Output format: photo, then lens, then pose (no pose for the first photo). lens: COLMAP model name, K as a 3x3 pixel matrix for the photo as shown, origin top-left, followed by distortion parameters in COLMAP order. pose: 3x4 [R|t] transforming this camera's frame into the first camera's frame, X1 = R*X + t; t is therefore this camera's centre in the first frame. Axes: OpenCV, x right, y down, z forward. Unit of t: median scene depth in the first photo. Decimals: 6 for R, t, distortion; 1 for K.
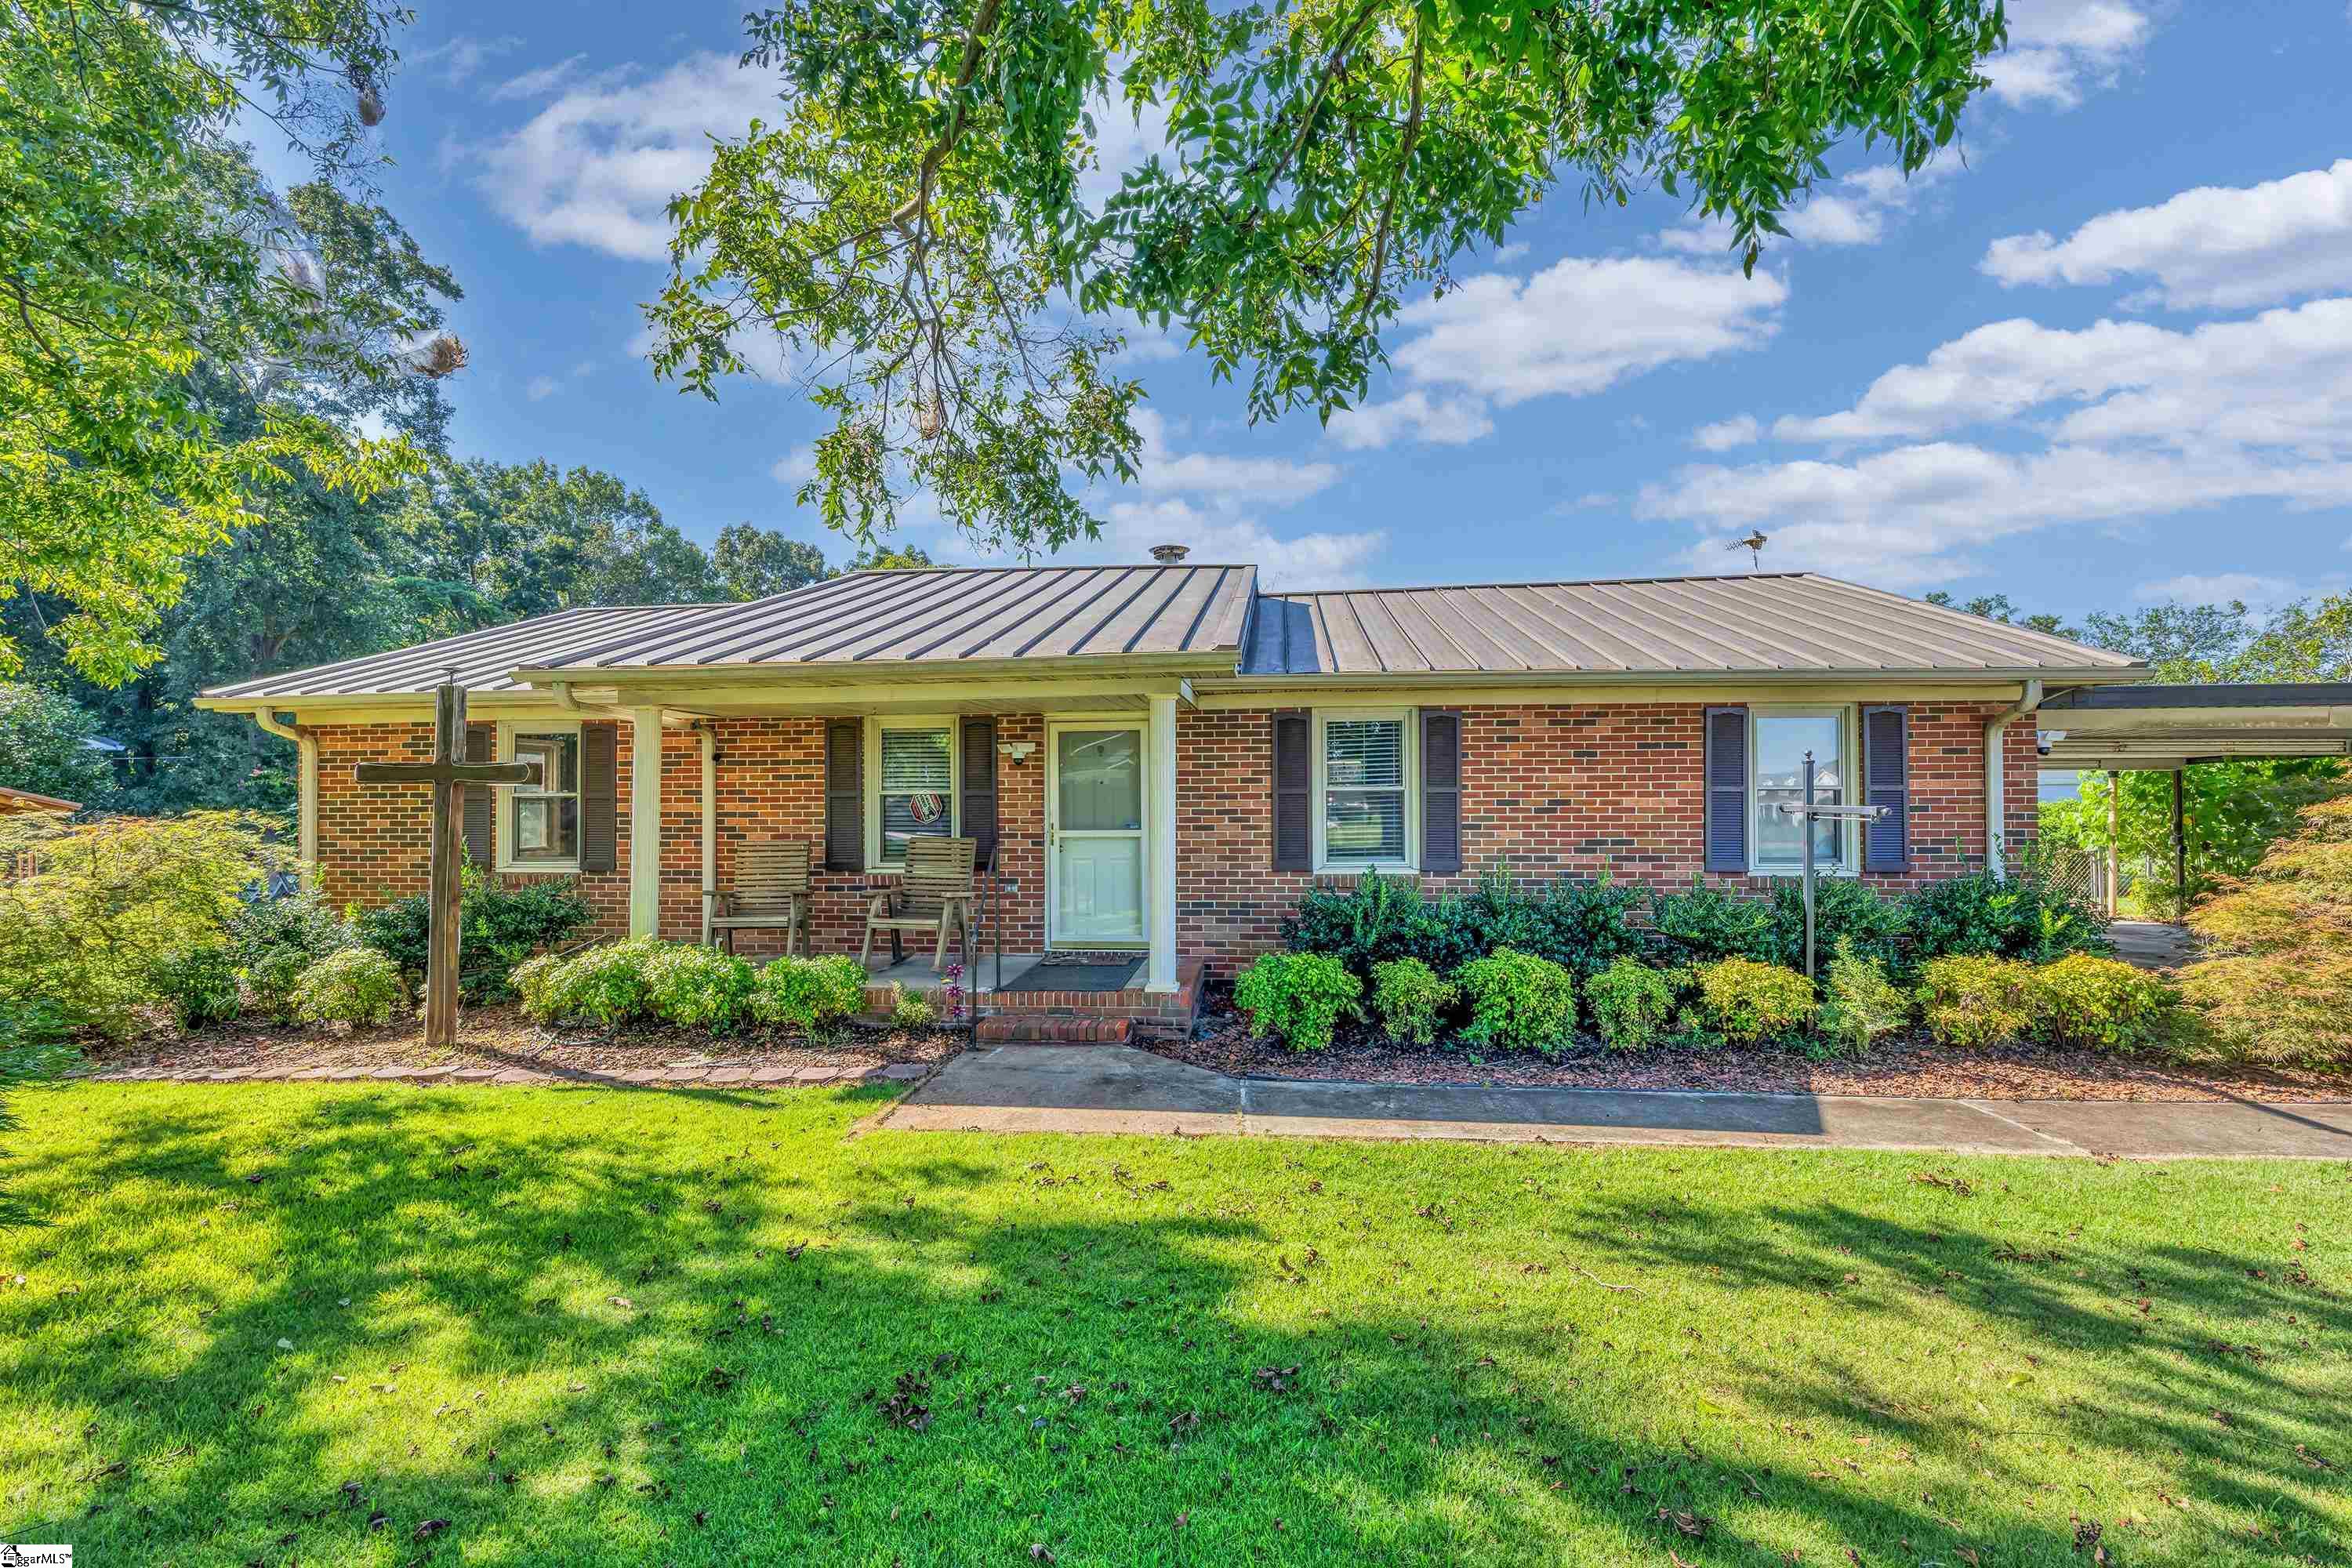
lens RADIAL K [[1083.7, 0, 1322.1], [0, 1083.7, 753.7], [0, 0, 1]] dist [-0.011874, -0.000273]
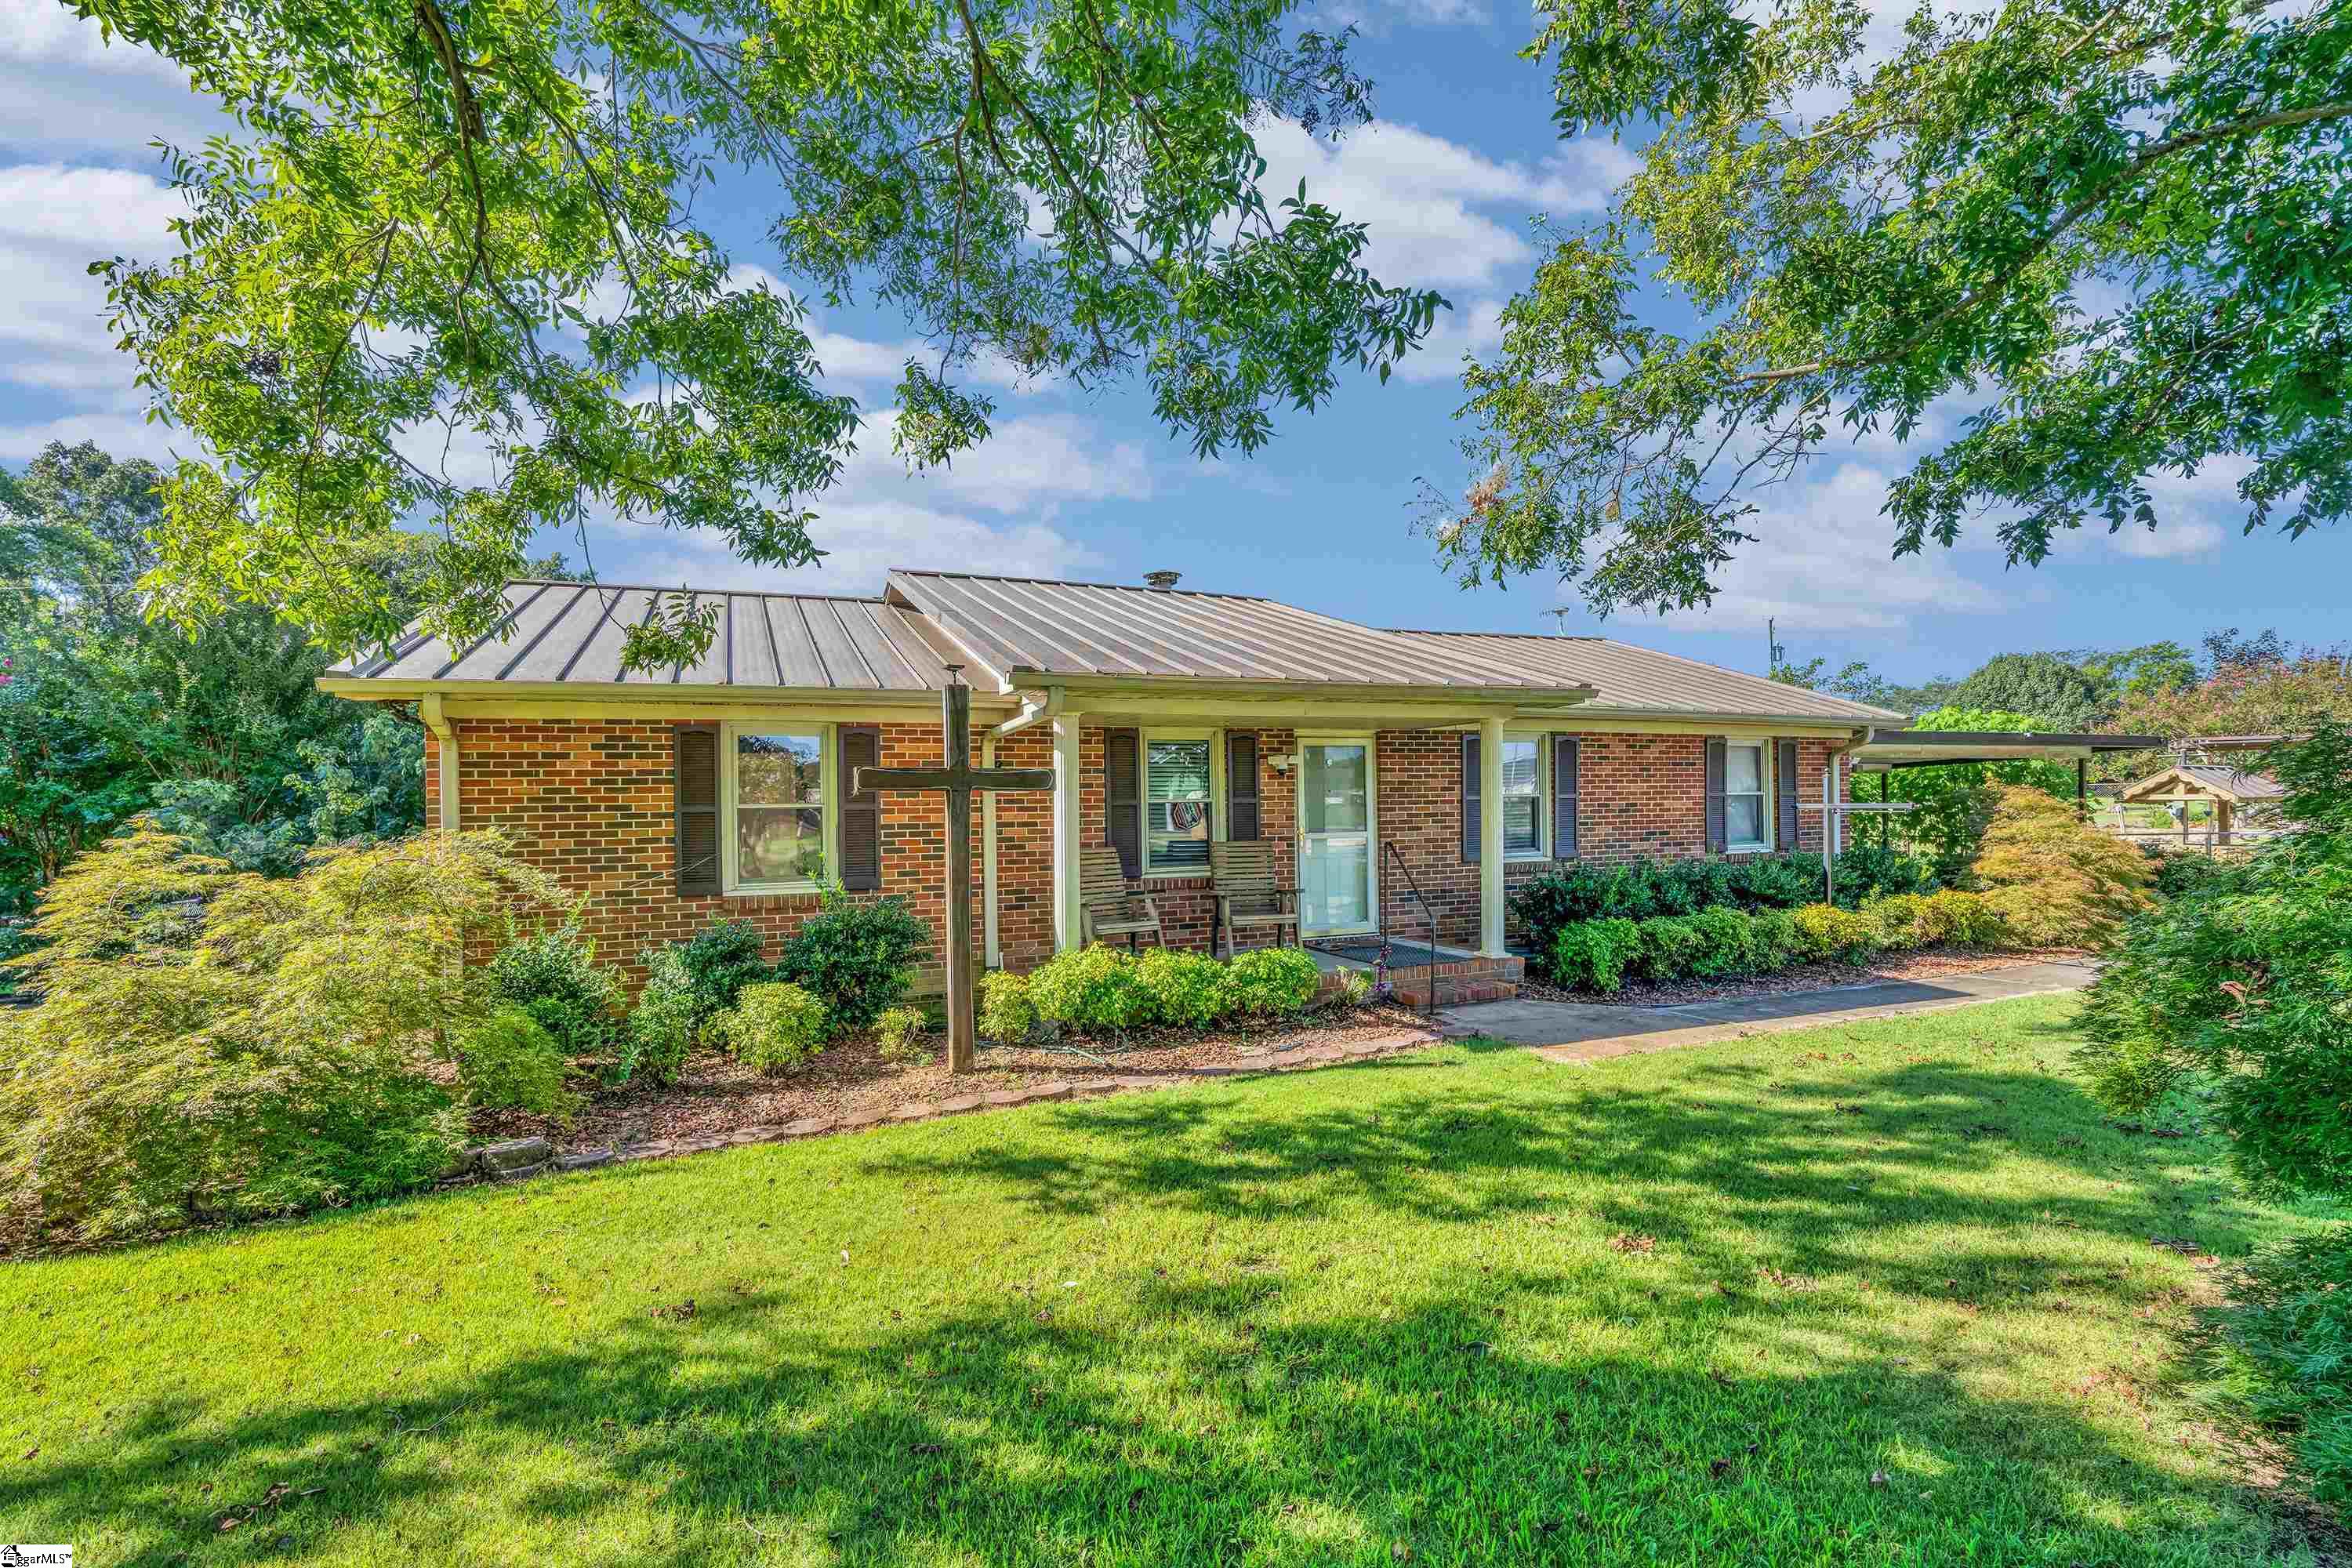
lens RADIAL K [[1083.7, 0, 1164.4], [0, 1083.7, 794.5], [0, 0, 1]] dist [-0.011874, -0.000273]
pose [[0.878290, -0.002511, 0.478122, -0.955052], [-0.007893, 0.999774, 0.019750, 0.009706], [-0.478063, -0.021120, 0.878071, 0.084582]]
